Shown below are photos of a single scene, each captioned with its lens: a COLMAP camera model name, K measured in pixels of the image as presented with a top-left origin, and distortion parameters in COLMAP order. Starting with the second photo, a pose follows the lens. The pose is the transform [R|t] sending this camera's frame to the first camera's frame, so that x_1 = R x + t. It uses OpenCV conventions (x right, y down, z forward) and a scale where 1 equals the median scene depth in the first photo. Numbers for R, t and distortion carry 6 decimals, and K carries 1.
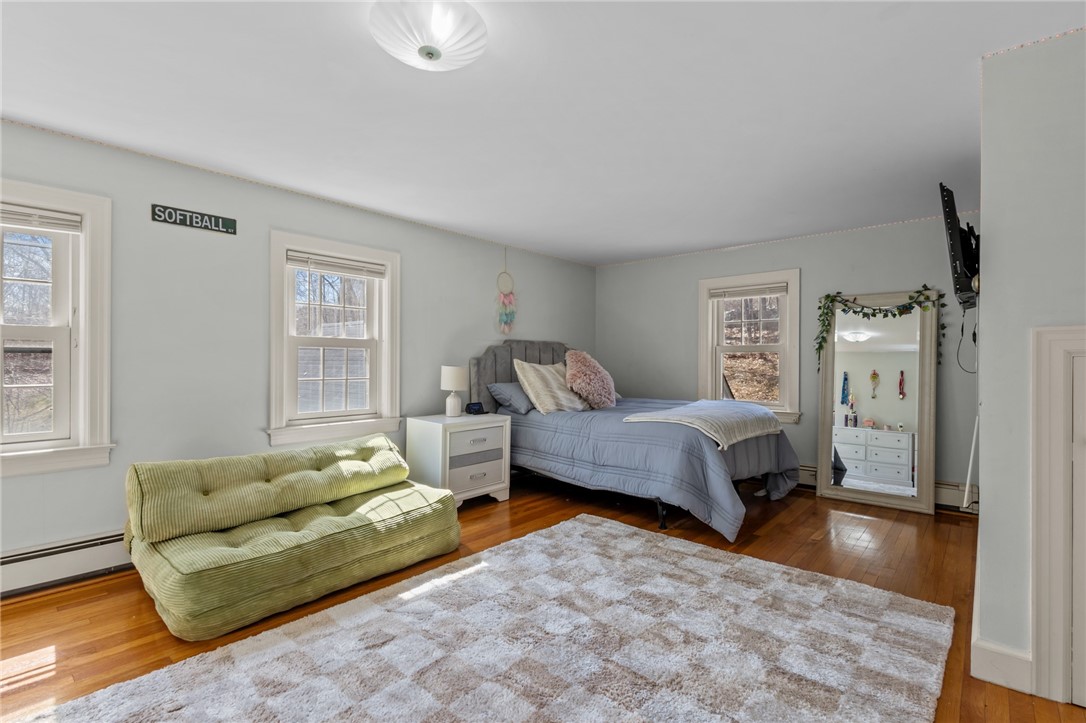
lens RADIAL K [[500.0, 0, 543.2], [0, 500.0, 365.8], [0, 0, 1]] dist [0.007935, -0.001723]
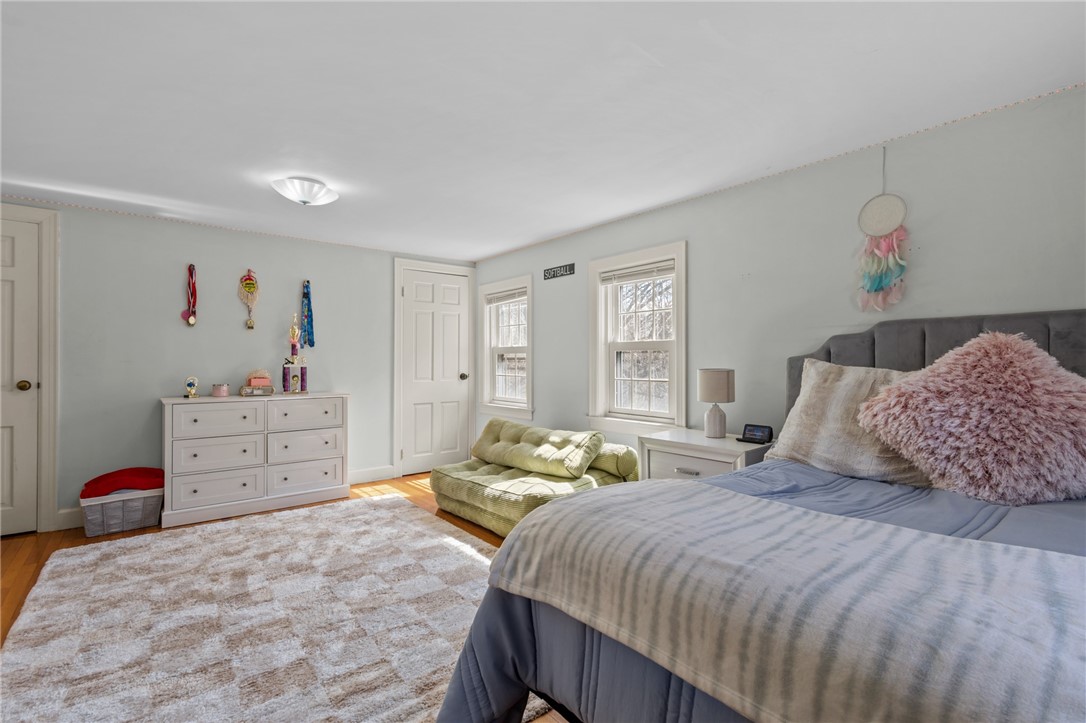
lens RADIAL K [[500.0, 0, 539.2], [0, 500.0, 362.9], [0, 0, 1]] dist [0.007935, -0.001723]
pose [[-0.167950, -0.003411, -0.985790, 0.839990], [-0.007734, 0.999968, -0.002142, -0.008032], [0.985765, 0.007264, -0.167971, 1.221947]]
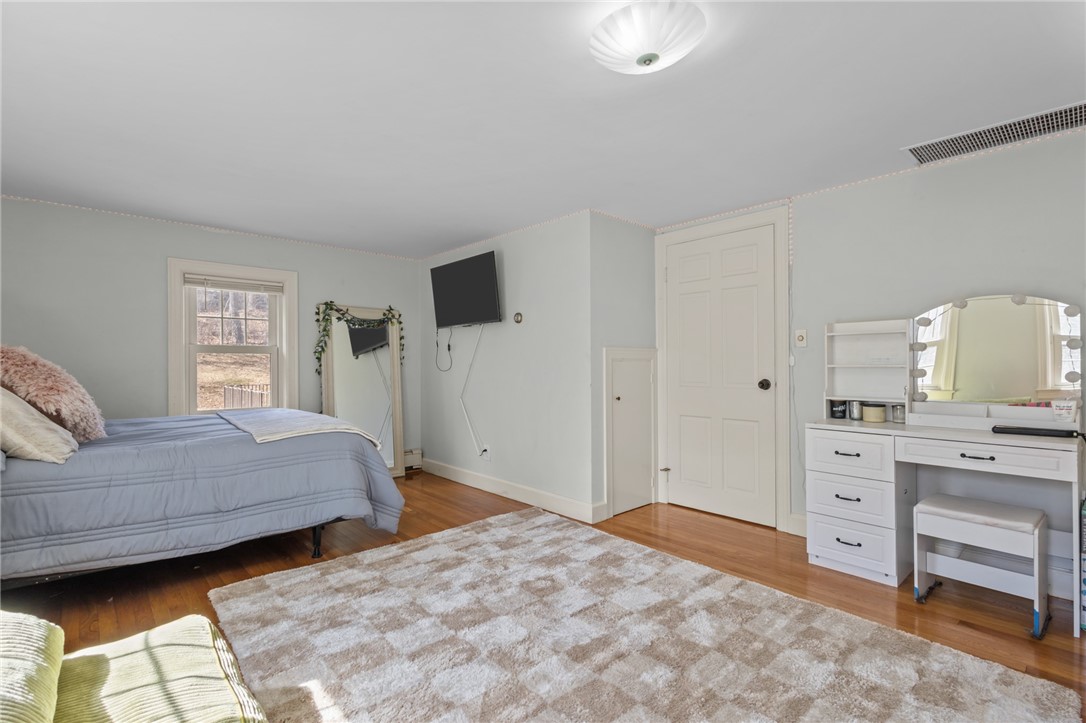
lens RADIAL K [[500.0, 0, 547.0], [0, 500.0, 359.0], [0, 0, 1]] dist [0.007935, -0.001723]
pose [[0.101394, 0.008529, 0.994810, -0.694219], [0.009504, 0.999909, -0.009541, -0.004893], [-0.994801, 0.010422, 0.101304, 0.609572]]
